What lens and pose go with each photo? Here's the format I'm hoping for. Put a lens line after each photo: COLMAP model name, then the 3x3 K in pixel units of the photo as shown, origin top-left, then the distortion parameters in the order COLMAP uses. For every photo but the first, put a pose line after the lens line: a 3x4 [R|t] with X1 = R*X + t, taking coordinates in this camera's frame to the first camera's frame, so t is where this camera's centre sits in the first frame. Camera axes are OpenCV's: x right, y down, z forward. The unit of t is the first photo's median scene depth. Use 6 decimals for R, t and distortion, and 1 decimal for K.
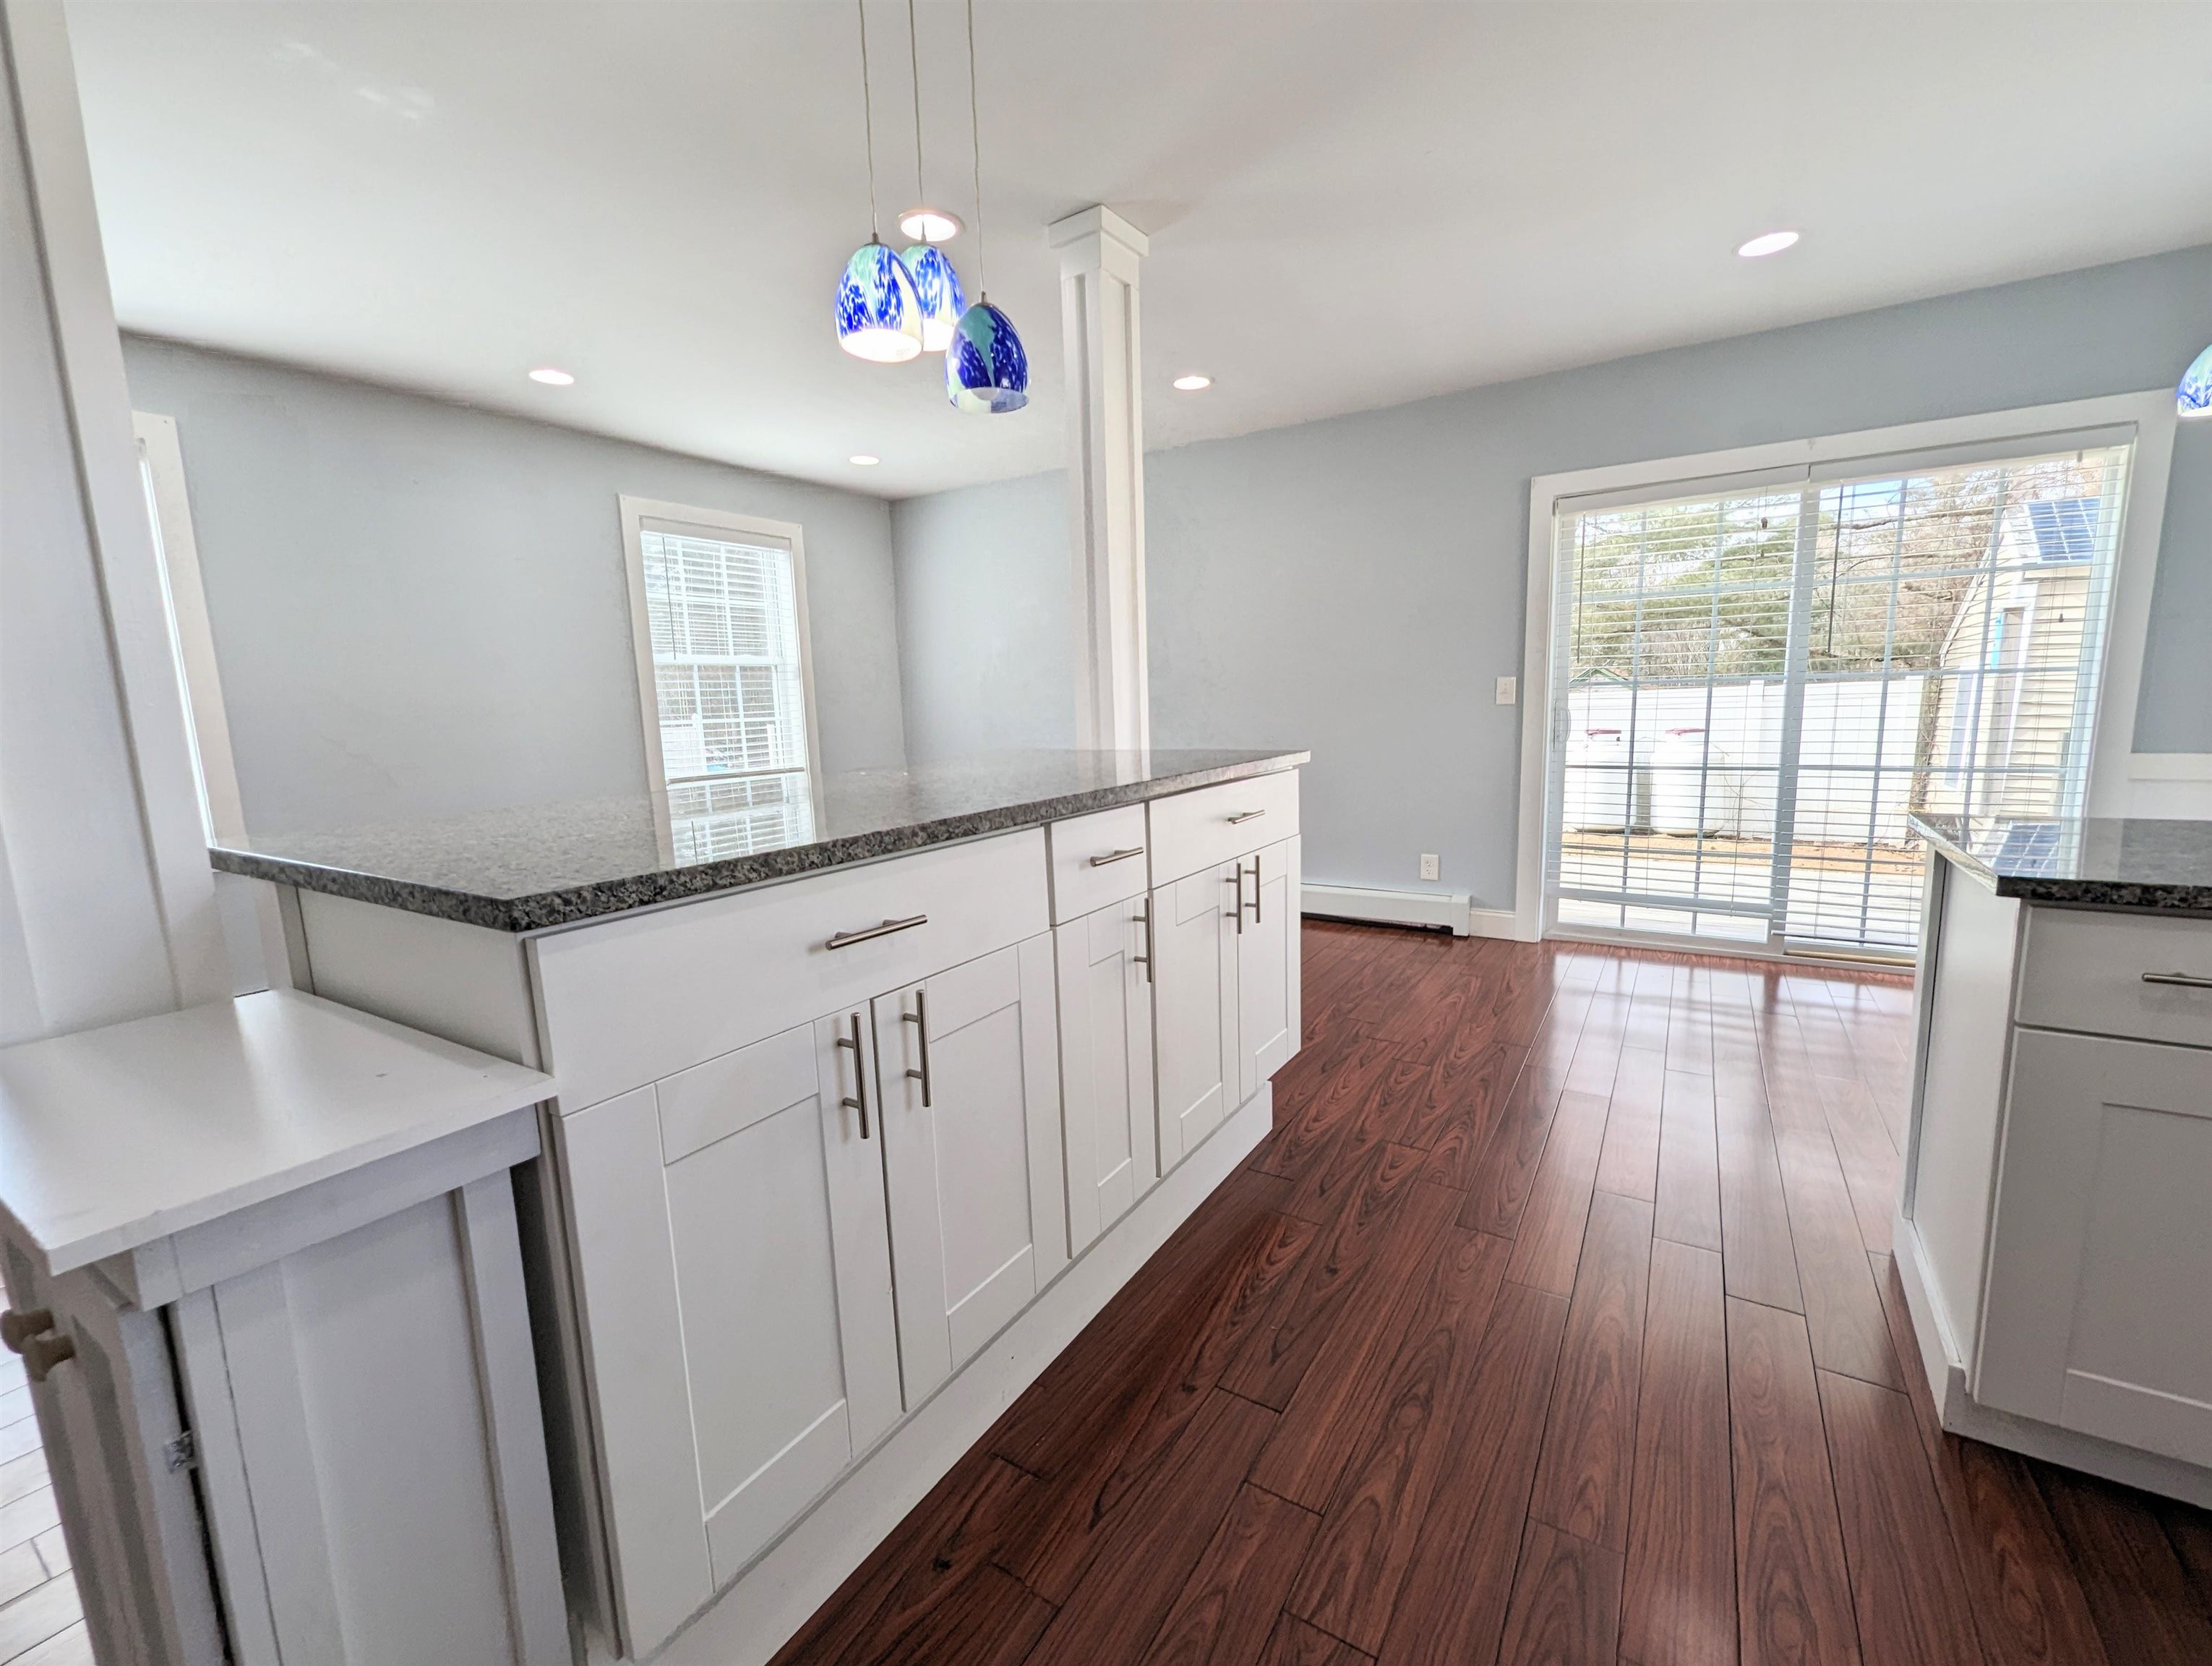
lens RADIAL K [[918.4, 0, 1108.6], [0, 918.4, 842.7], [0, 0, 1]] dist [0.001290, -0.000992]
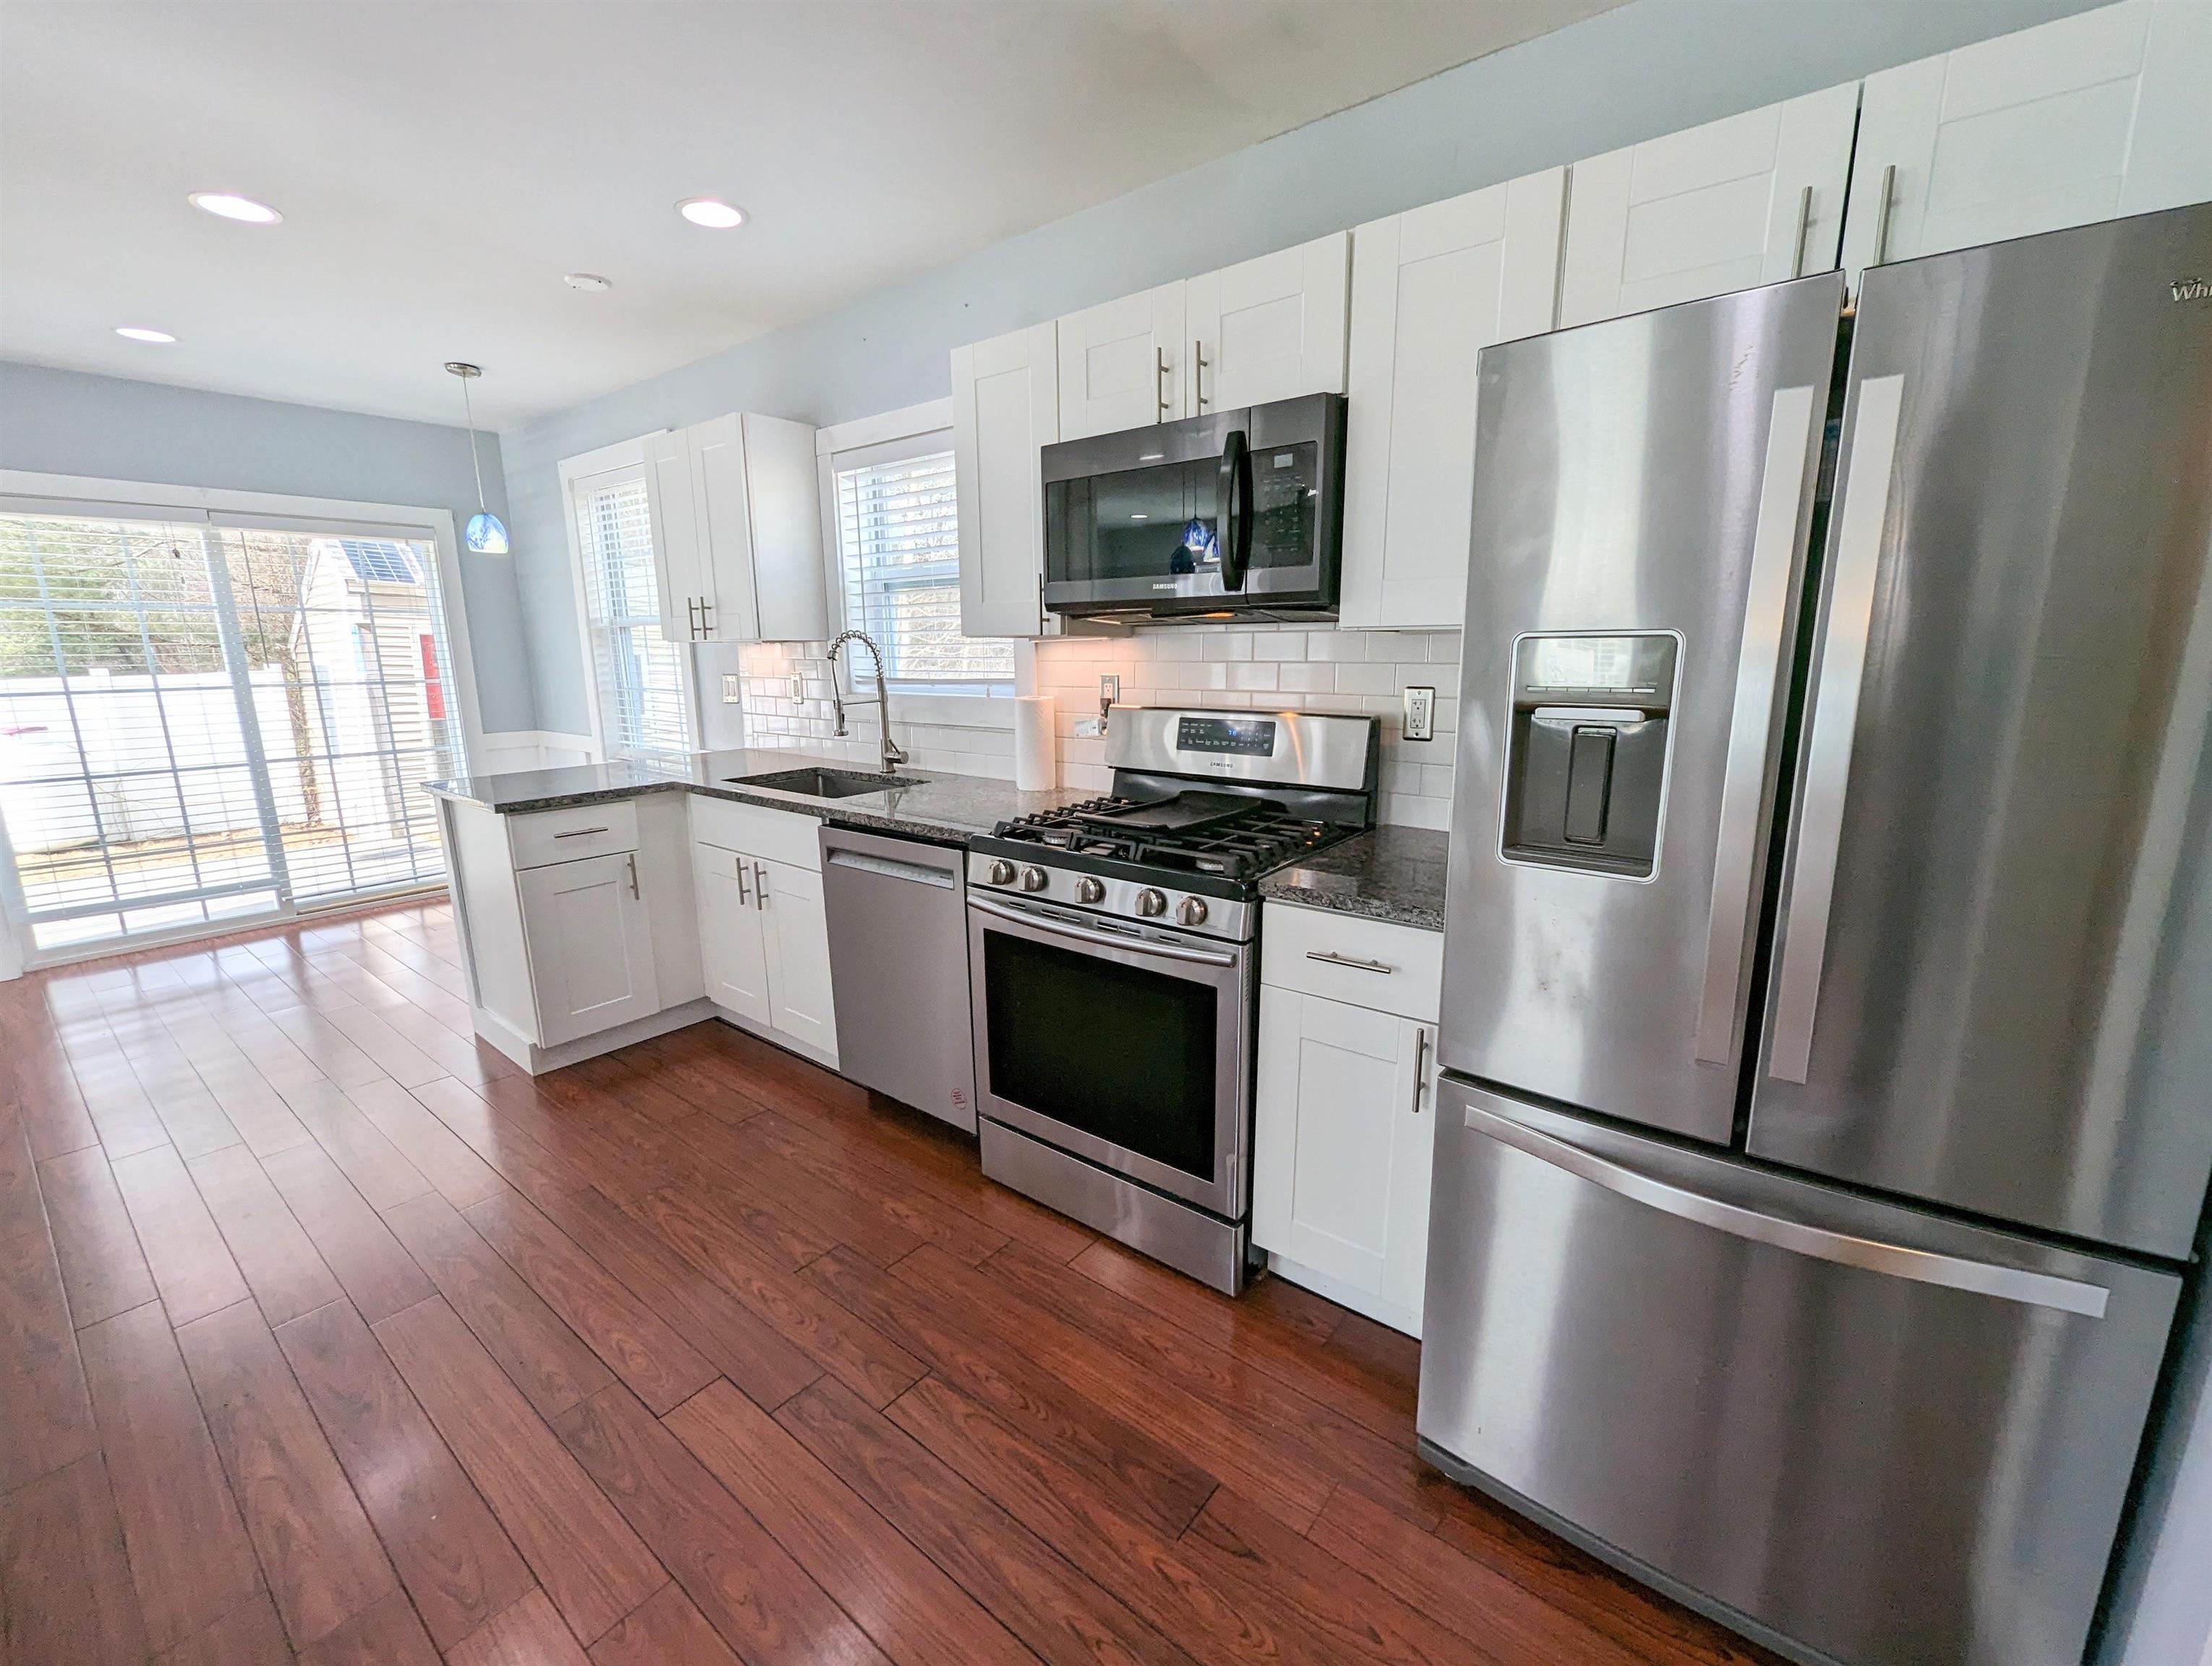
lens RADIAL K [[918.4, 0, 1110.7], [0, 918.4, 836.7], [0, 0, 1]] dist [0.001290, -0.000992]
pose [[0.100653, -0.174449, 0.979508, -0.361806], [0.157884, 0.974833, 0.157393, -0.000144], [-0.982314, 0.138806, 0.125662, -0.245595]]
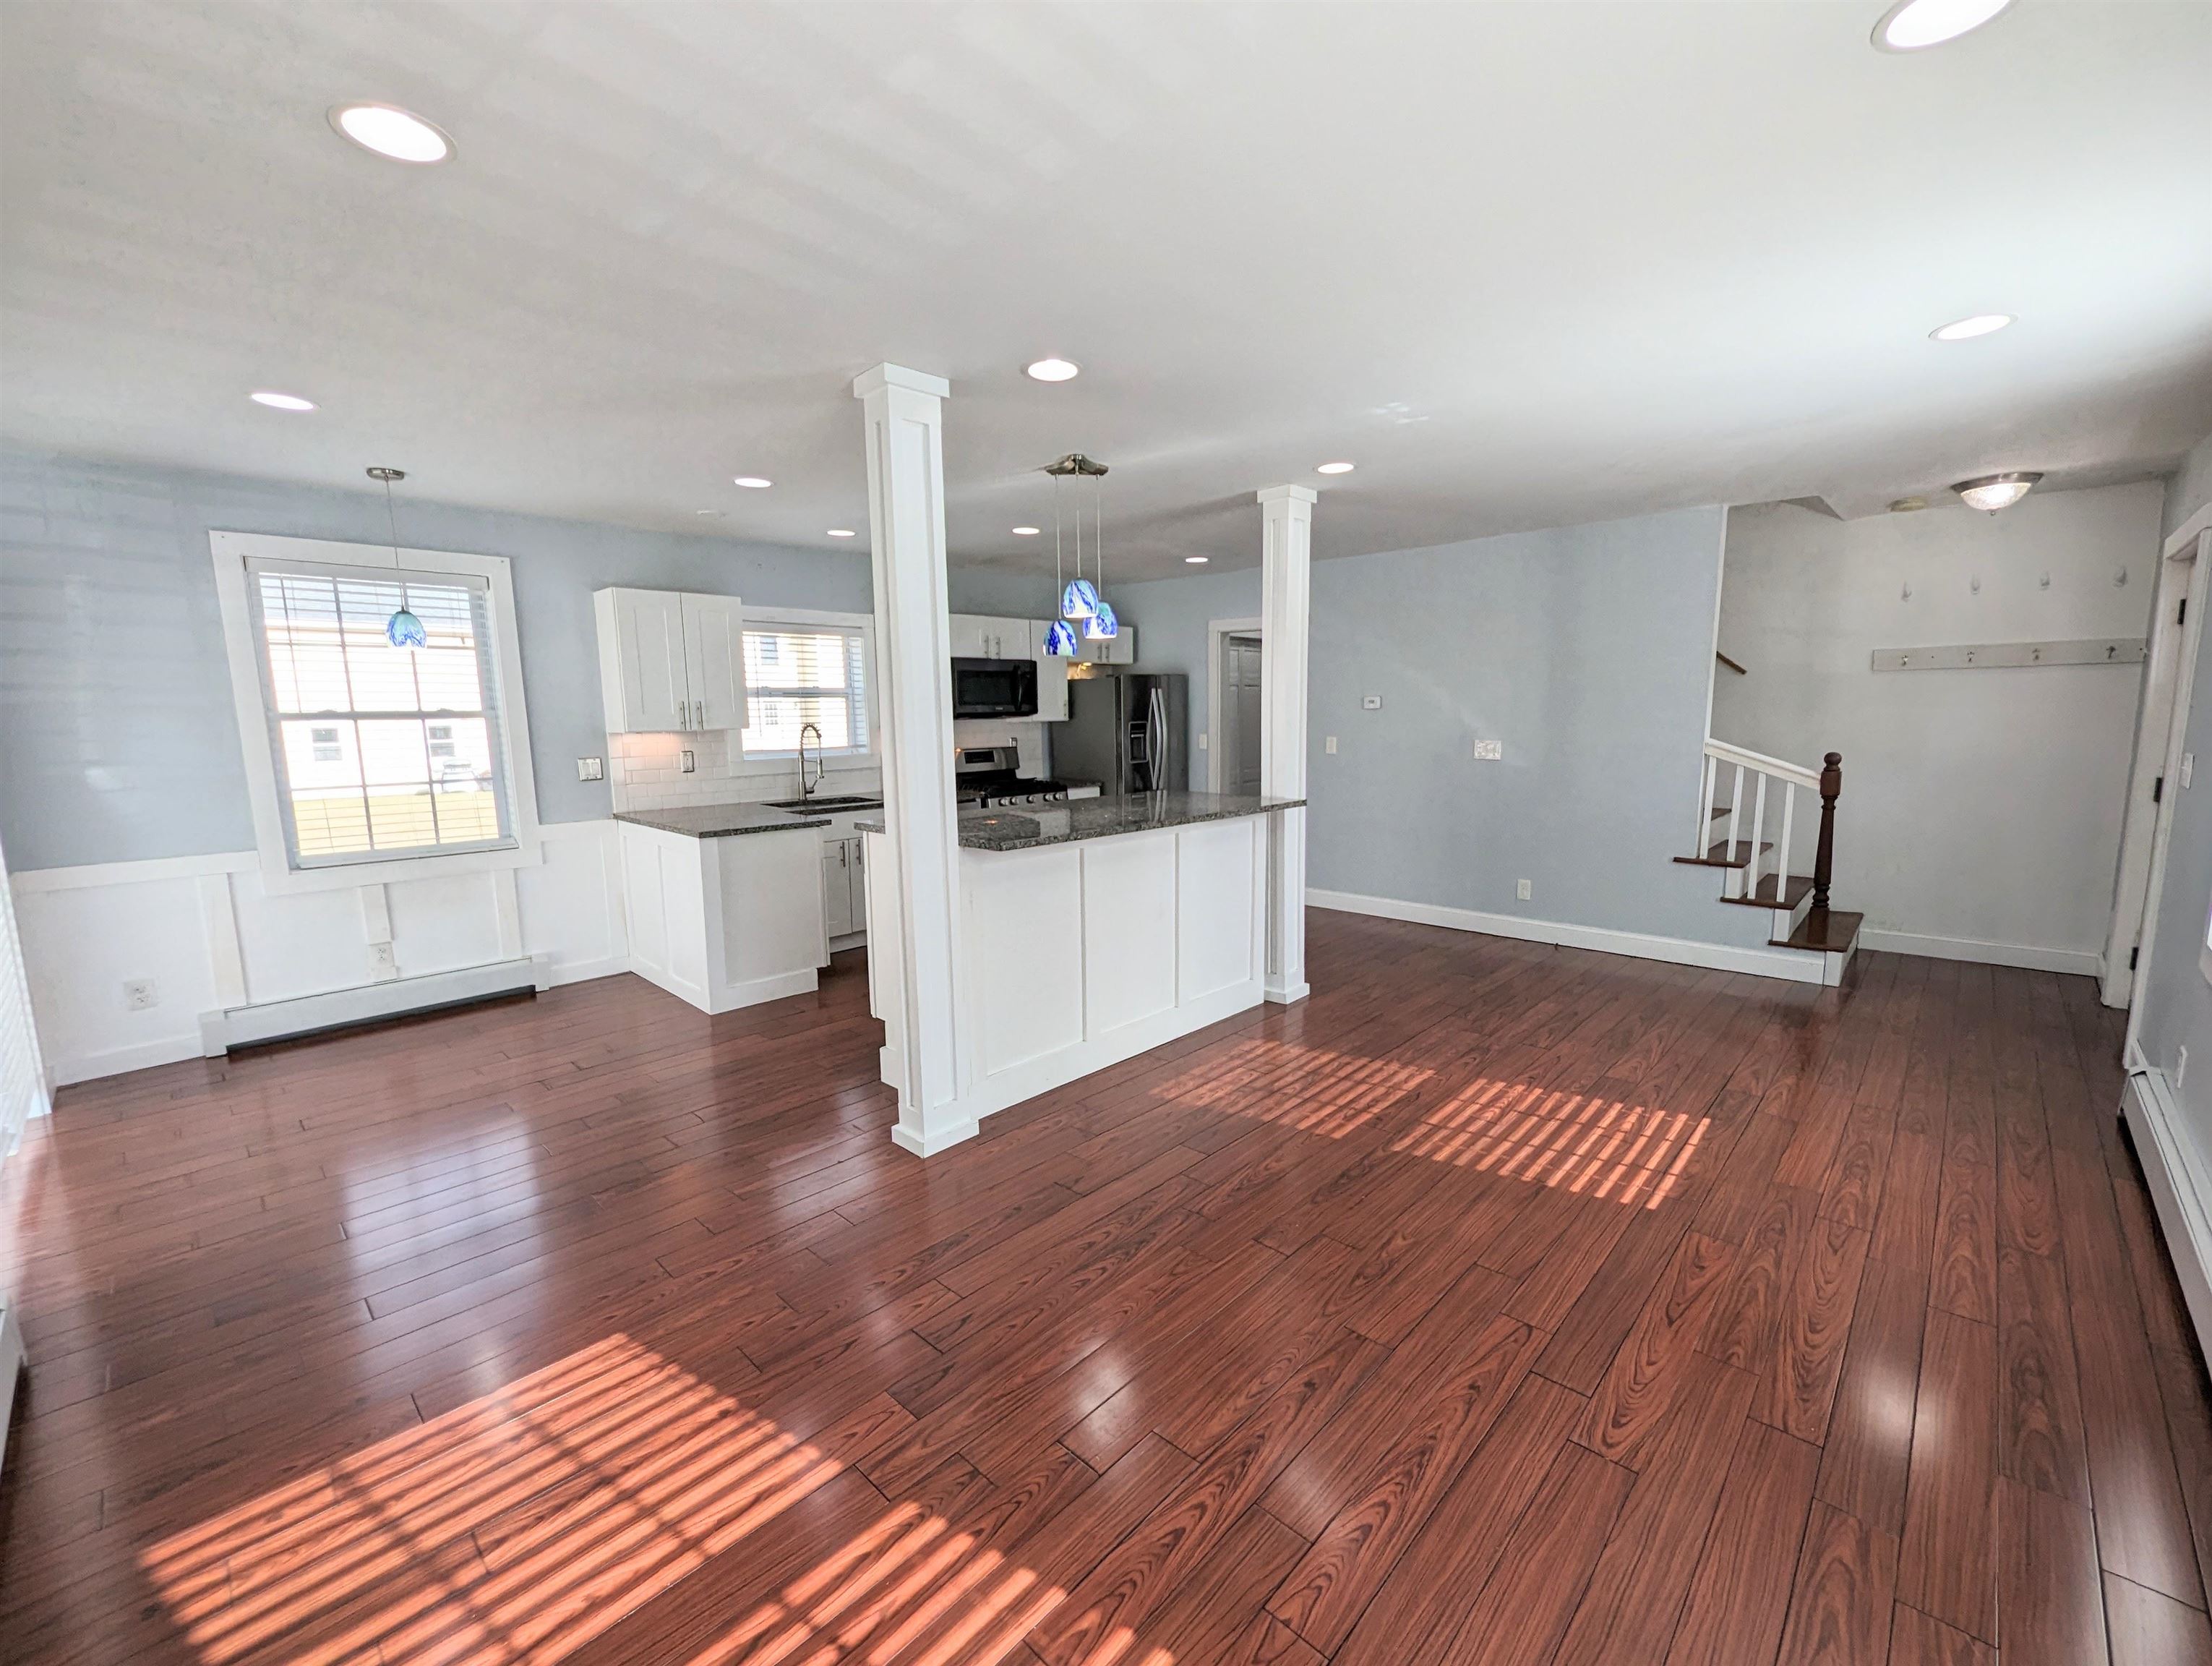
lens RADIAL K [[918.4, 0, 1107.8], [0, 918.4, 837.6], [0, 0, 1]] dist [0.001290, -0.000992]
pose [[-0.979613, 0.017848, 0.200099, -0.343175], [0.074762, 0.956891, 0.280661, -0.319912], [-0.186464, 0.289899, -0.938717, 1.592063]]
